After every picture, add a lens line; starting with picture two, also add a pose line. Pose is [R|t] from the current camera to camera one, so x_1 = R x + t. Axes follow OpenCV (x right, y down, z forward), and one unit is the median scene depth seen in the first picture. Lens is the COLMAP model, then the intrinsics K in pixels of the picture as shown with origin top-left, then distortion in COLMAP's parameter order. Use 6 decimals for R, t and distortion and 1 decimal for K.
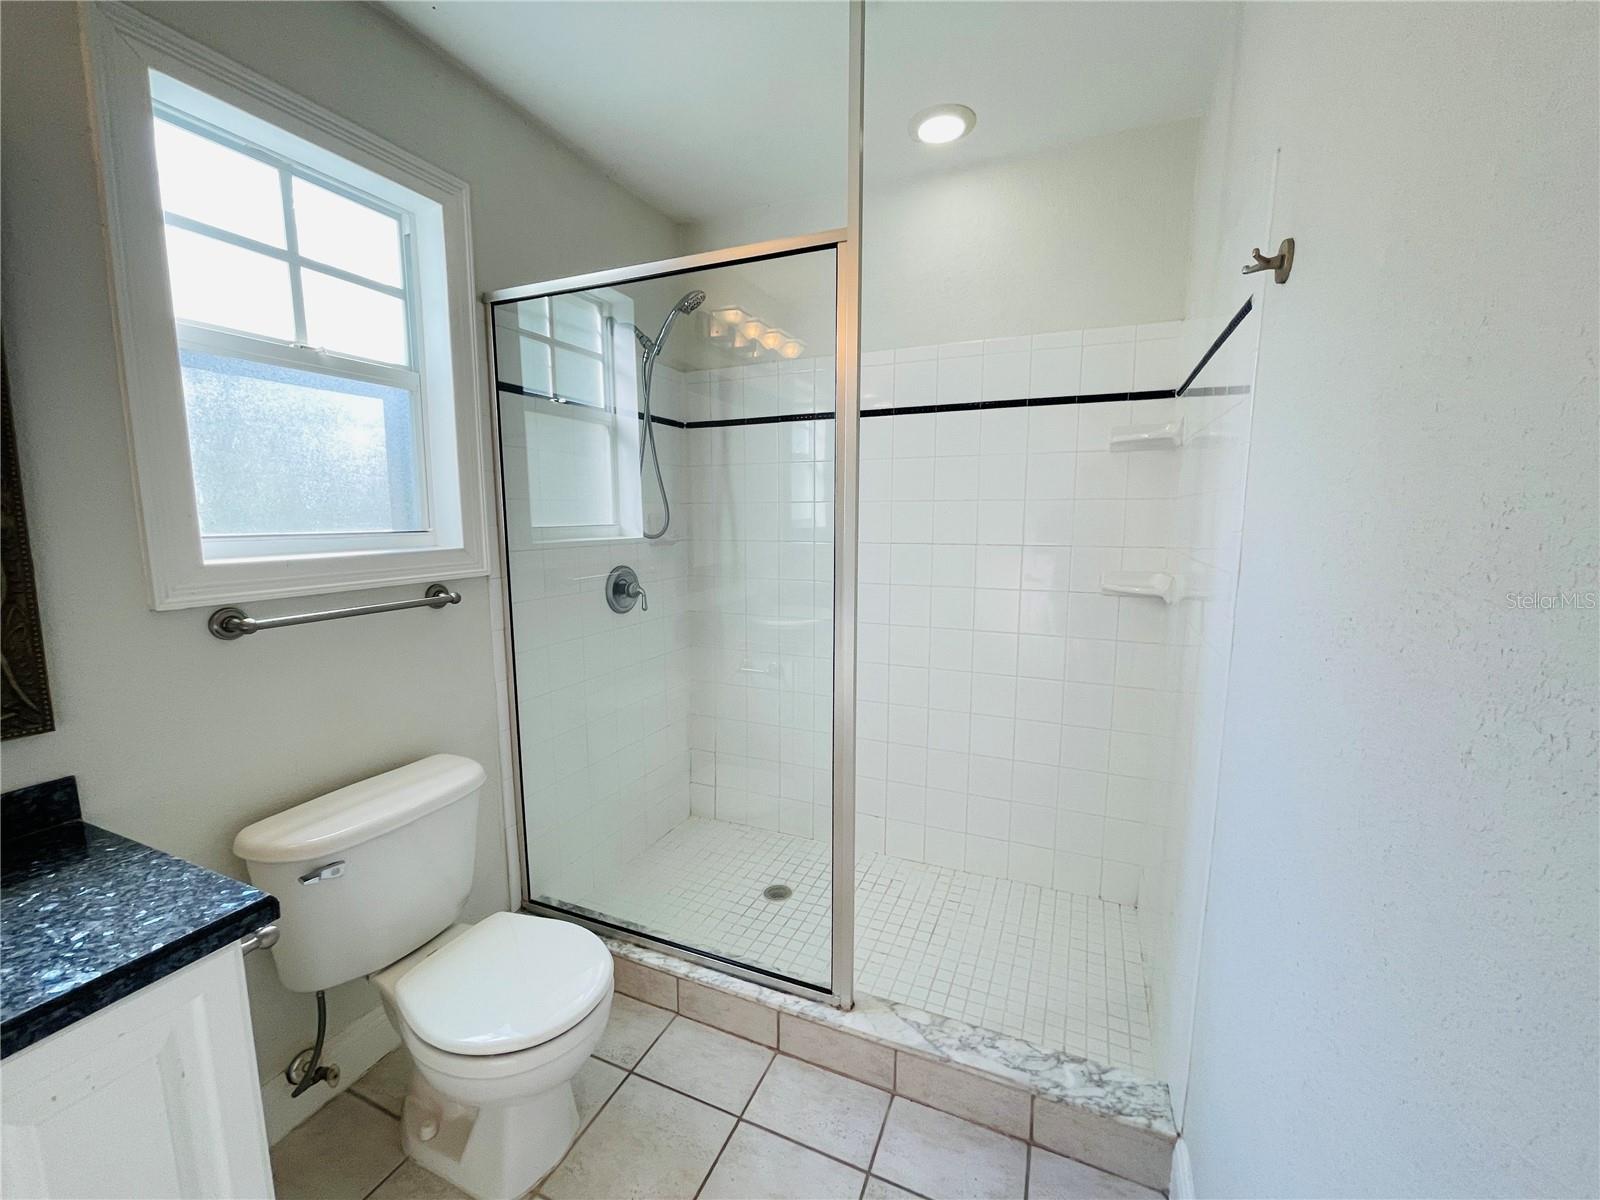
lens RADIAL K [[640.9, 0, 805.6], [0, 640.9, 595.8], [0, 0, 1]] dist [0.004581, 0.000326]
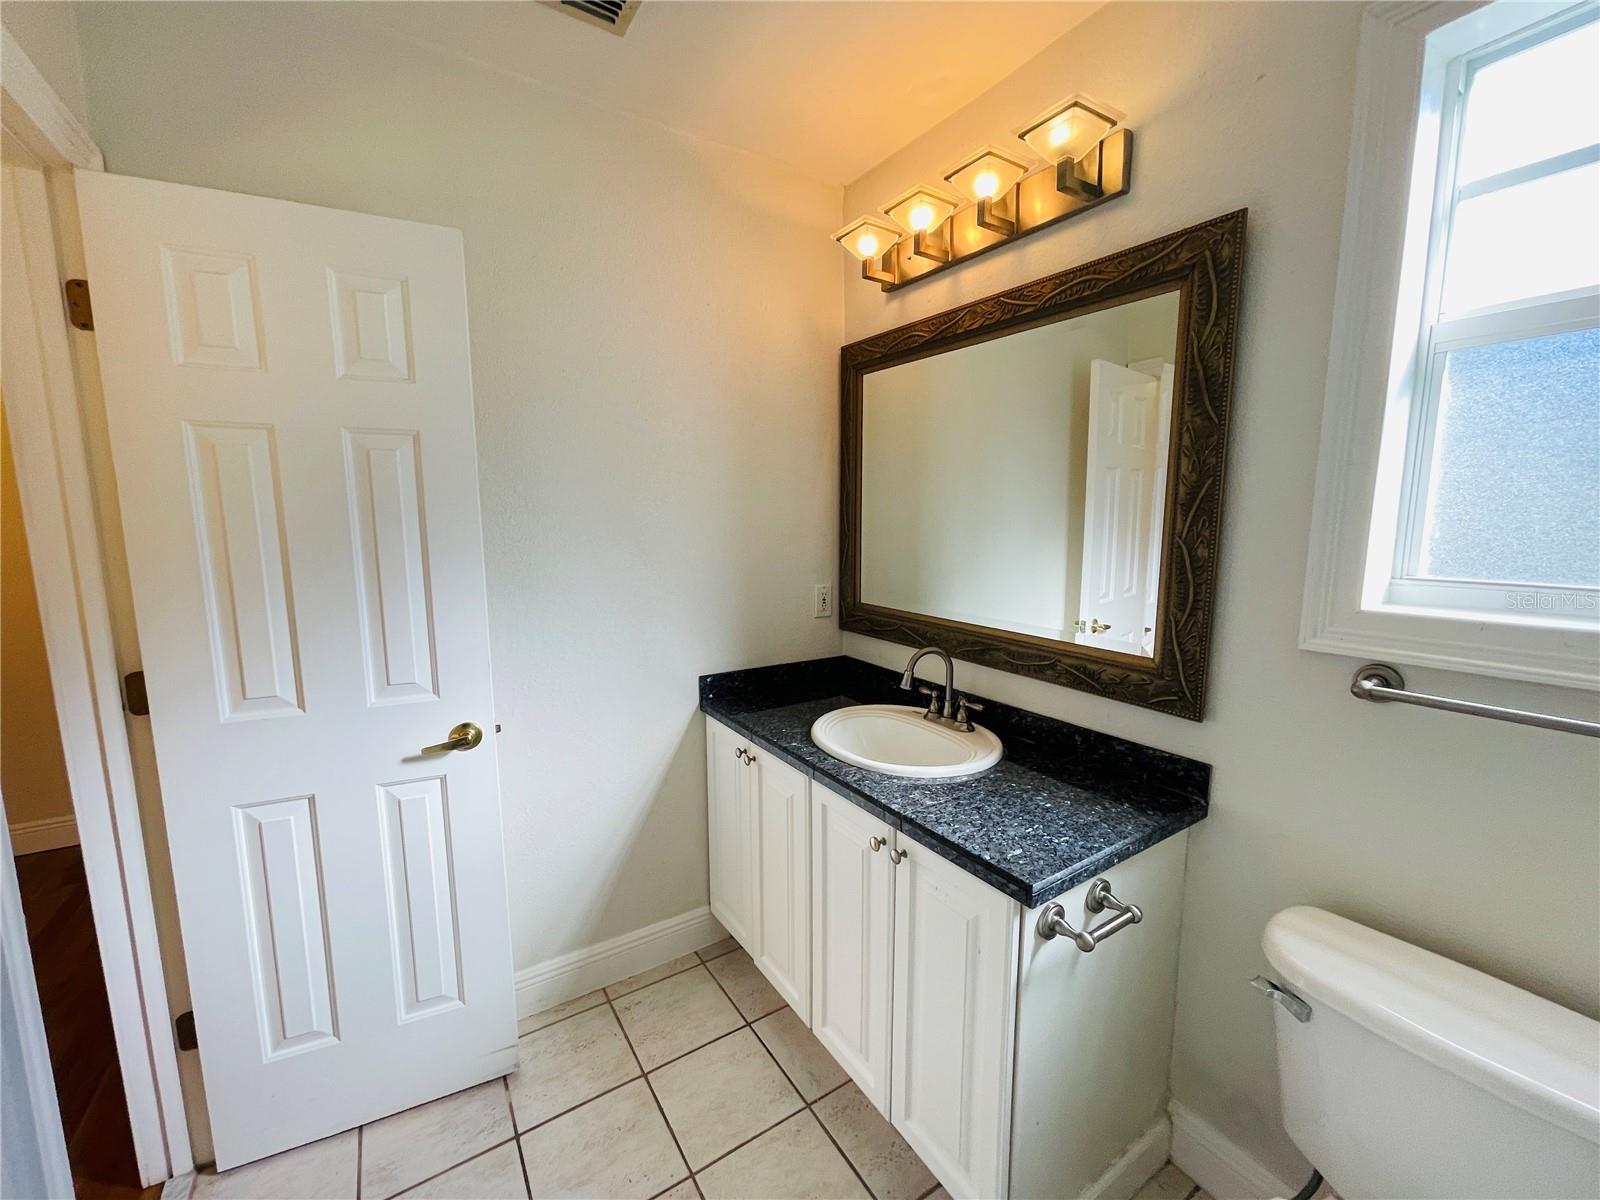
lens RADIAL K [[640.9, 0, 806.7], [0, 640.9, 608.1], [0, 0, 1]] dist [0.004581, 0.000326]
pose [[-0.550660, 0.094758, -0.829333, 0.198949], [-0.125489, 0.972847, 0.194478, -0.124739], [0.825243, 0.211164, -0.523817, 0.832283]]
